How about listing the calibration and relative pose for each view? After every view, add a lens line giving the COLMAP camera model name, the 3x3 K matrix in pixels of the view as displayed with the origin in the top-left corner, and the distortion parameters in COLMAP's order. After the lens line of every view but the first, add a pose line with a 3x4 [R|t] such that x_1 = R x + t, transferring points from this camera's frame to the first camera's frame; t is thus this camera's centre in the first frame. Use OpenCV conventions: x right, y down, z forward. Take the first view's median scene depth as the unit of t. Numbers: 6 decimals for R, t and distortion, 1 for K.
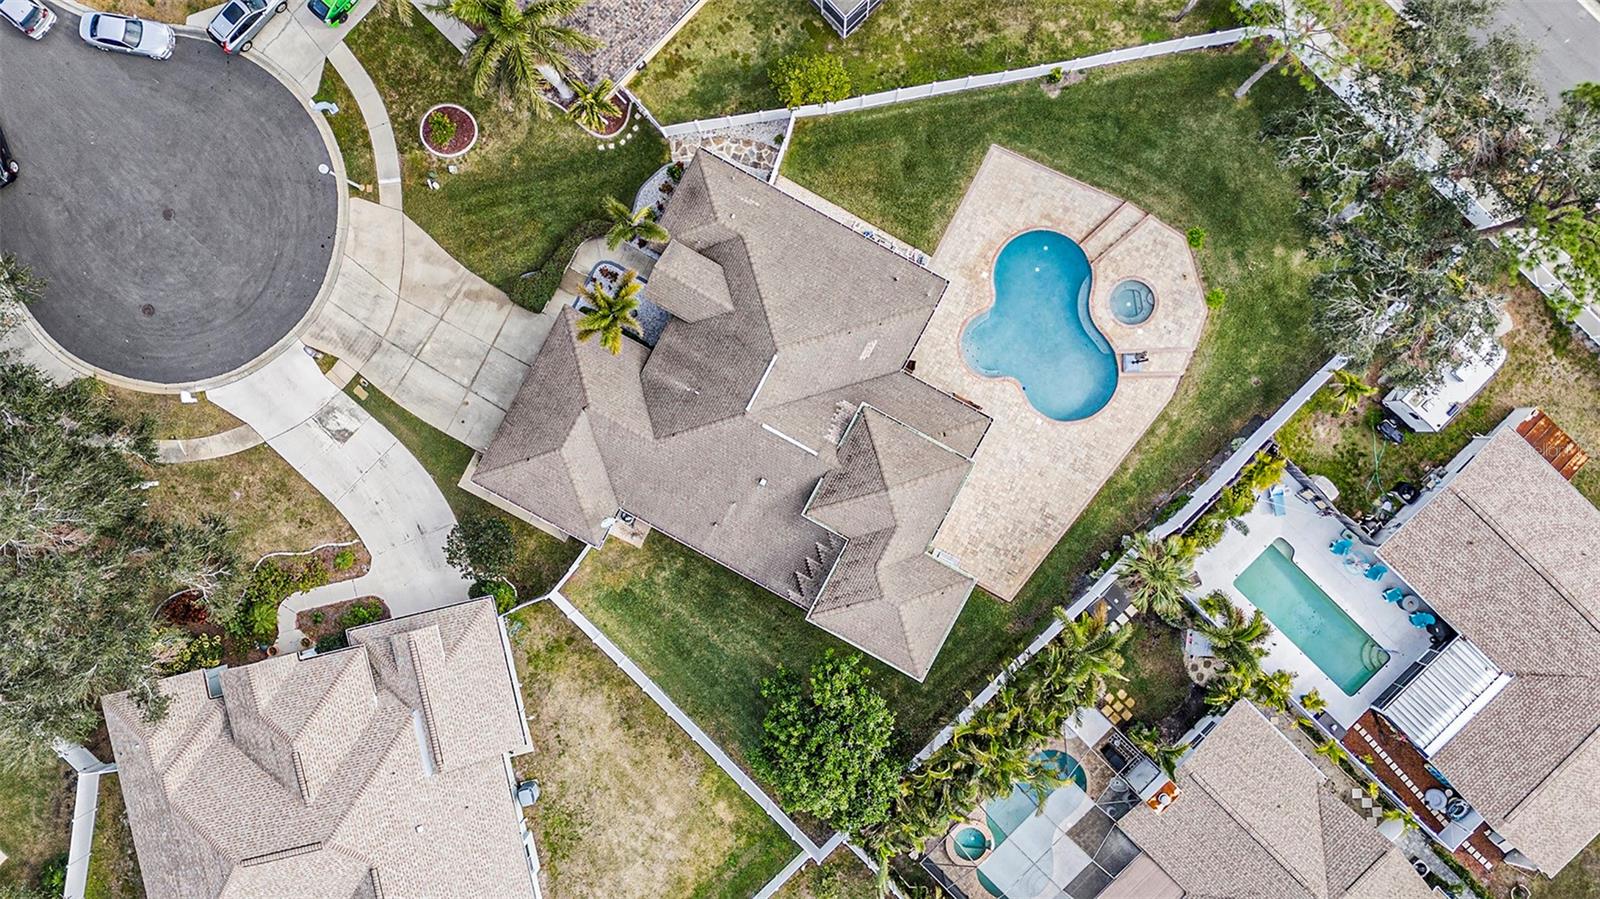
lens RADIAL K [[1163.2, 0, 799.8], [0, 1163.2, 443.2], [0, 0, 1]] dist [0.078978, -0.083095]
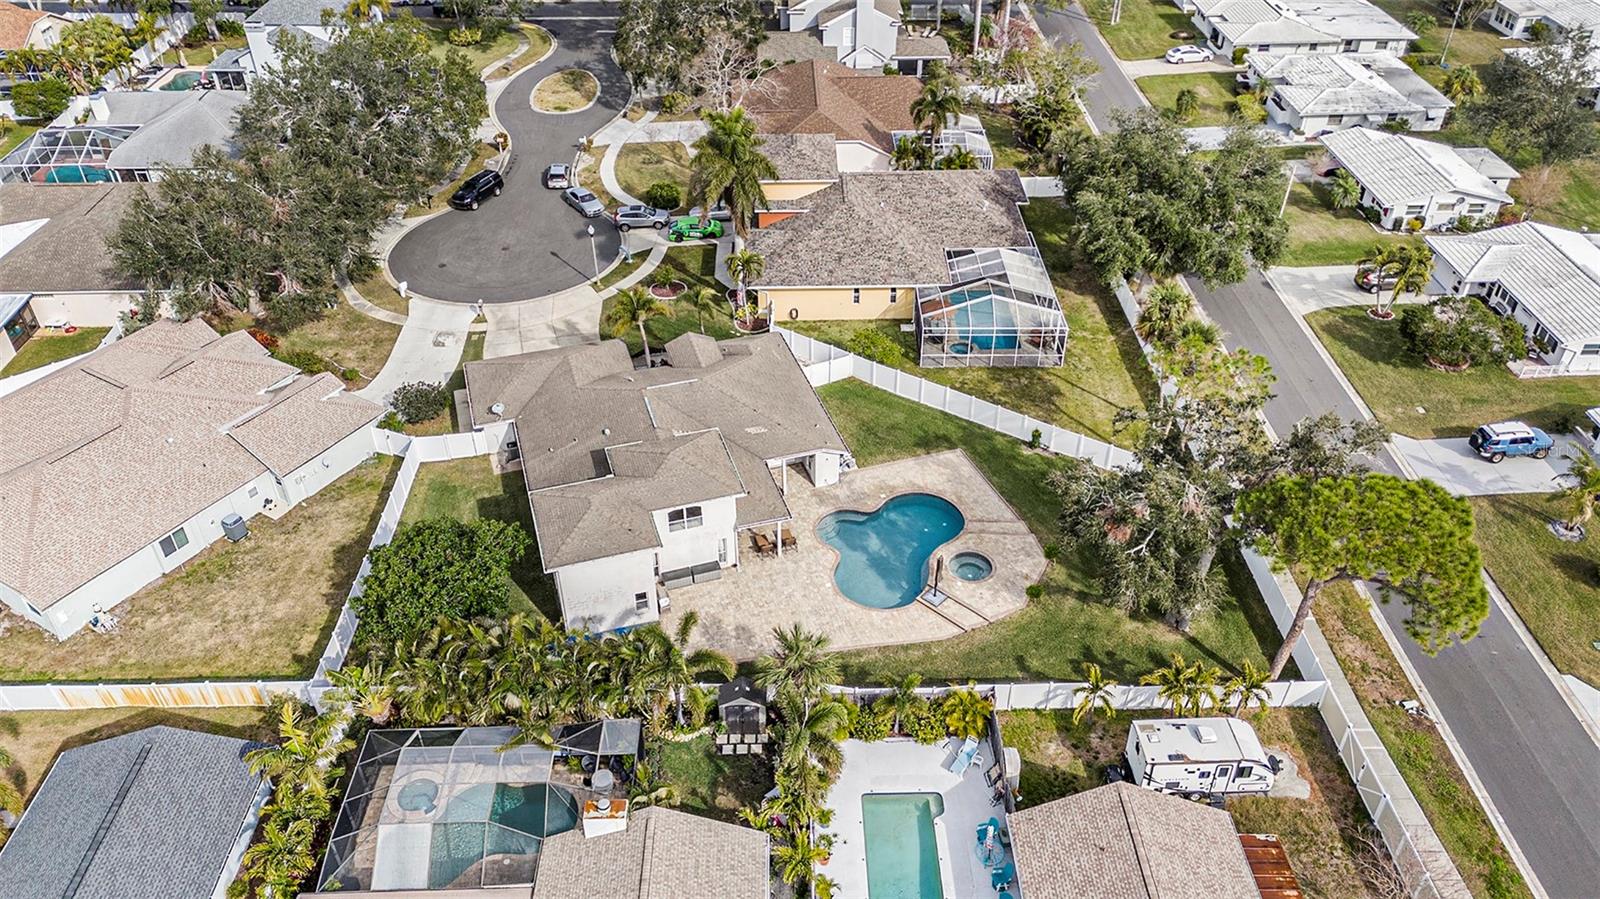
lens RADIAL K [[1163.2, 0, 799.8], [0, 1163.2, 443.2], [0, 0, 1]] dist [0.078978, -0.083095]
pose [[0.713439, 0.436575, -0.548094, 0.675256], [-0.700518, 0.425725, -0.572741, 0.515115], [-0.016707, 0.792566, 0.609557, 0.284584]]
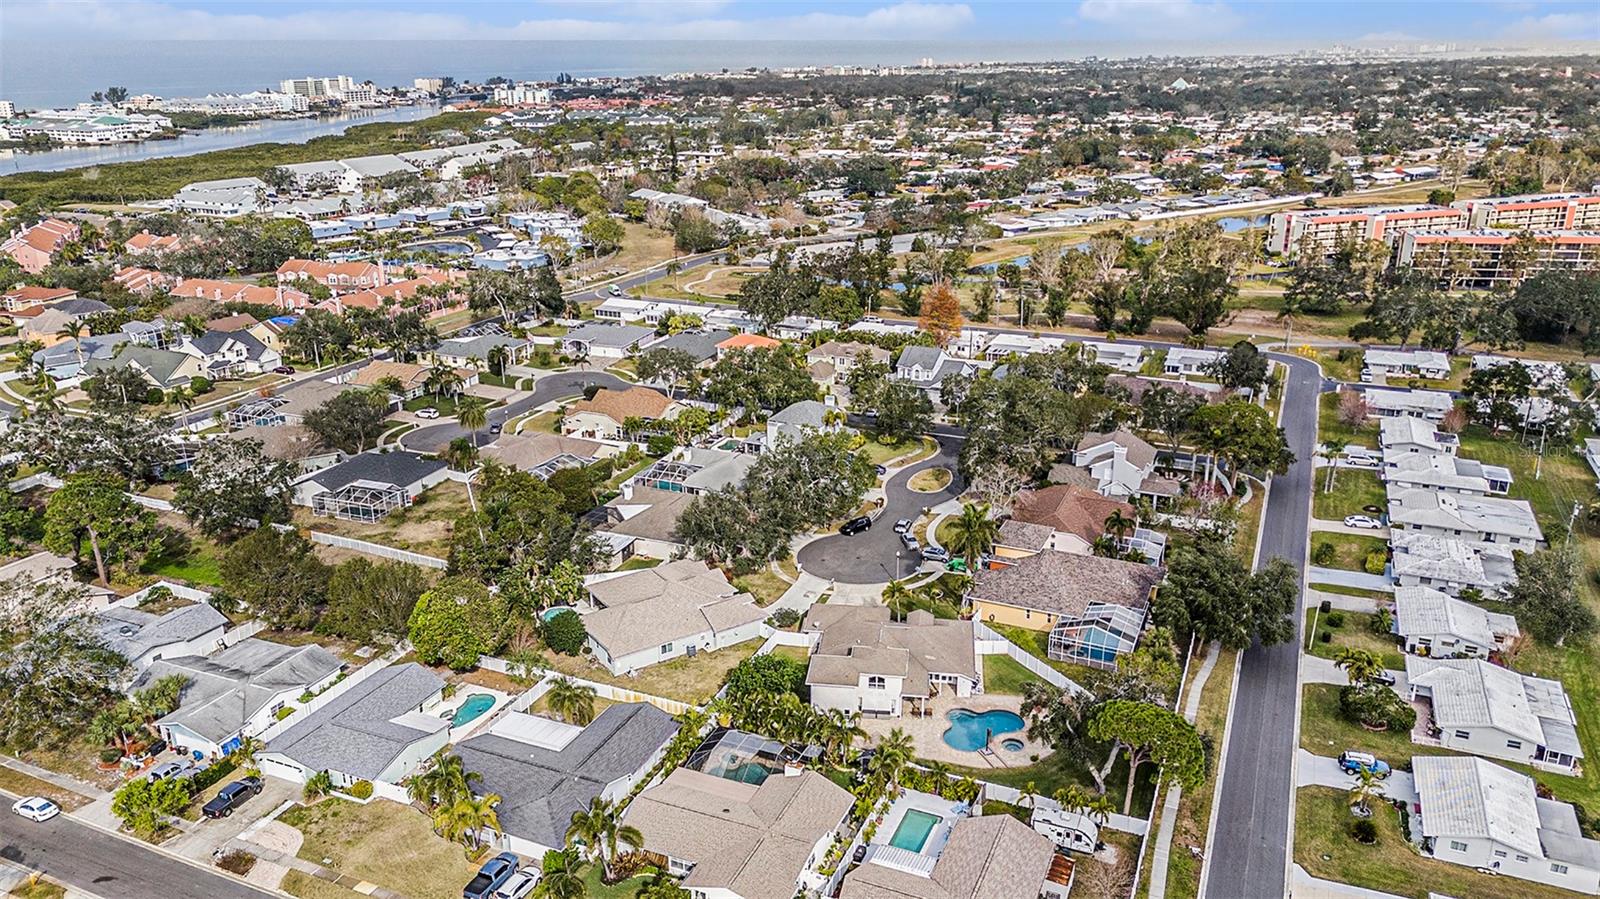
lens RADIAL K [[1163.2, 0, 799.8], [0, 1163.2, 443.2], [0, 0, 1]] dist [0.078978, -0.083095]
pose [[0.354602, 0.322920, -0.877485, 1.727190], [-0.934971, 0.113169, -0.336187, 0.823922], [-0.009257, 0.939636, 0.342051, -0.172024]]
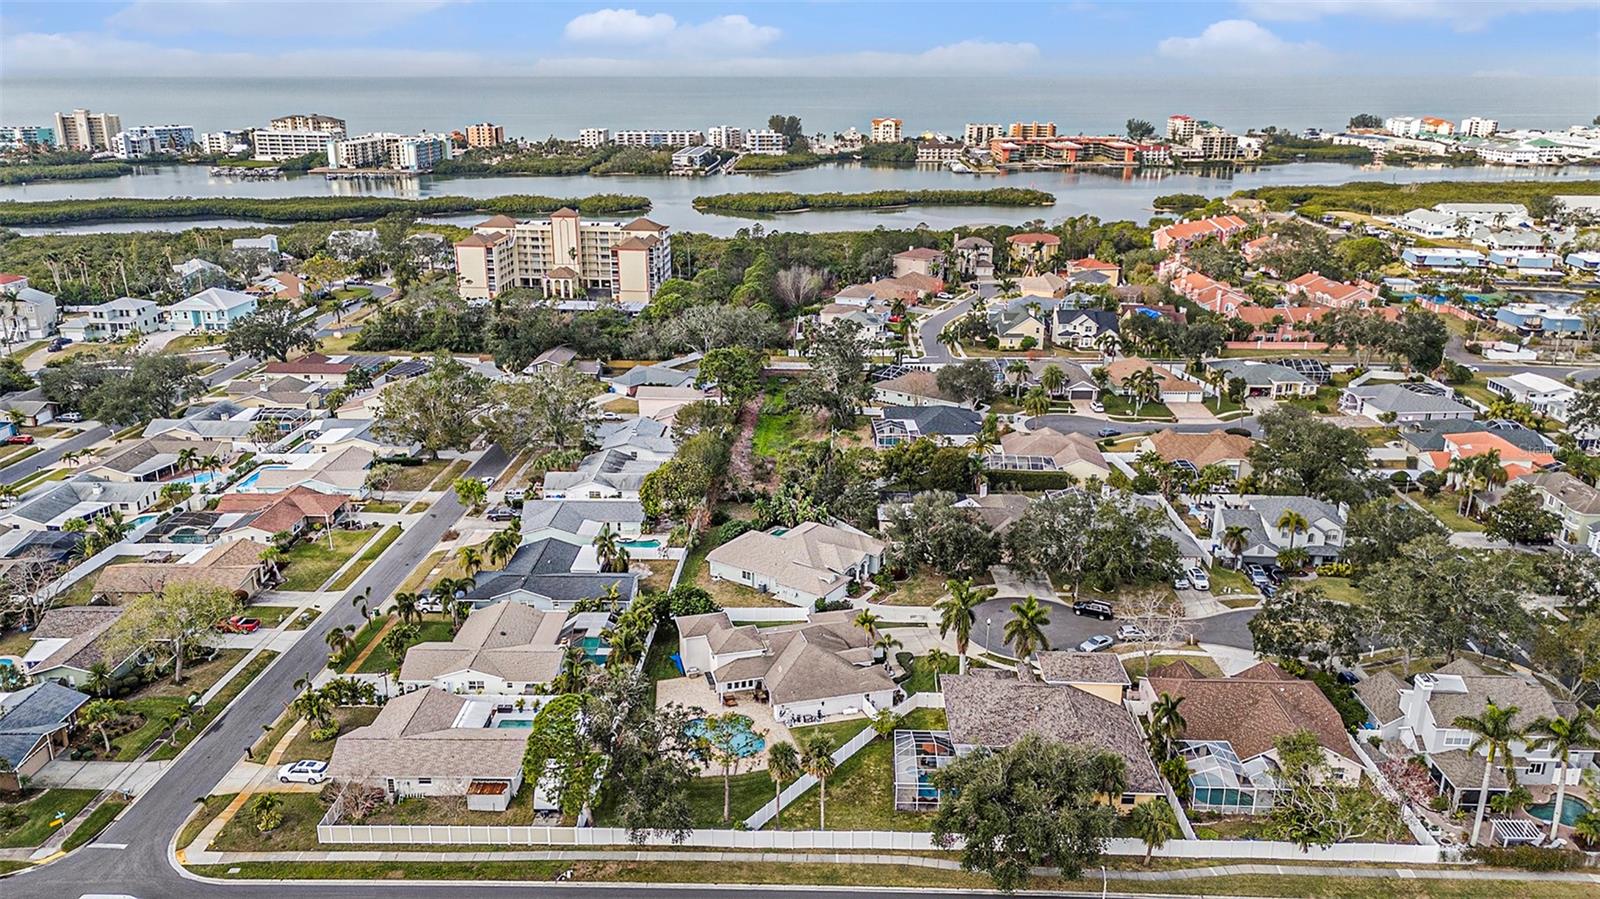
lens RADIAL K [[1163.2, 0, 799.8], [0, 1163.2, 443.2], [0, 0, 1]] dist [0.078978, -0.083095]
pose [[-0.727640, 0.230301, -0.646143, 1.319276], [-0.685860, -0.228224, 0.691021, -1.498250], [0.011677, 0.945978, 0.324020, -0.153715]]
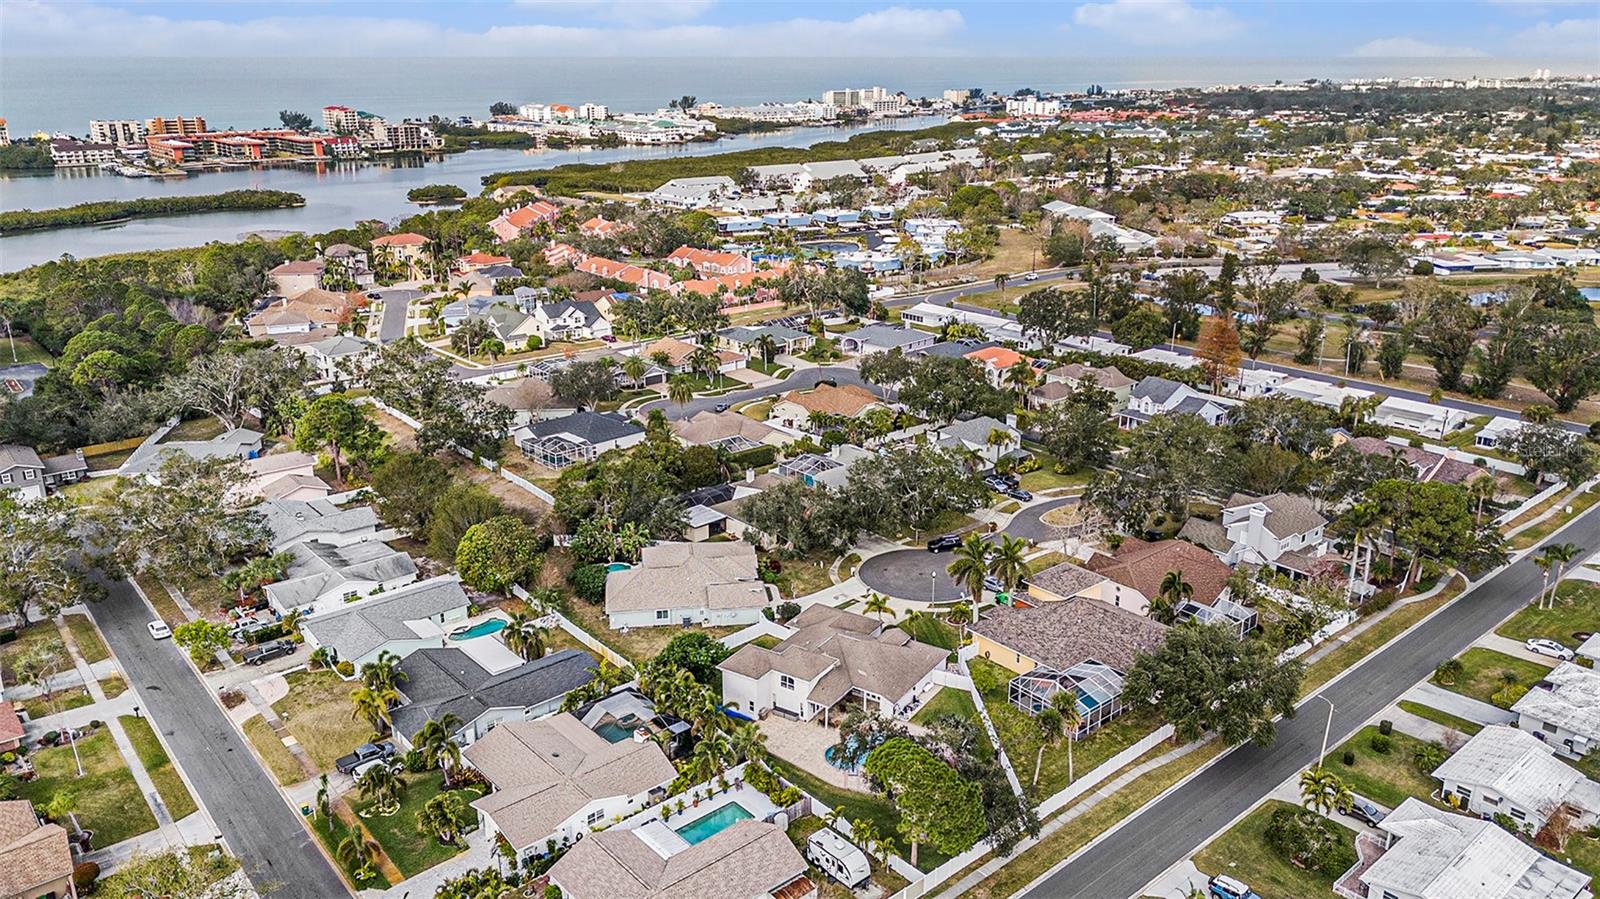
lens RADIAL K [[1163.2, 0, 799.8], [0, 1163.2, 443.2], [0, 0, 1]] dist [0.078978, -0.083095]
pose [[-0.083464, 0.334429, -0.938718, 1.917362], [-0.996510, -0.029264, 0.078177, -0.124248], [-0.001326, 0.941967, 0.335704, -0.174176]]
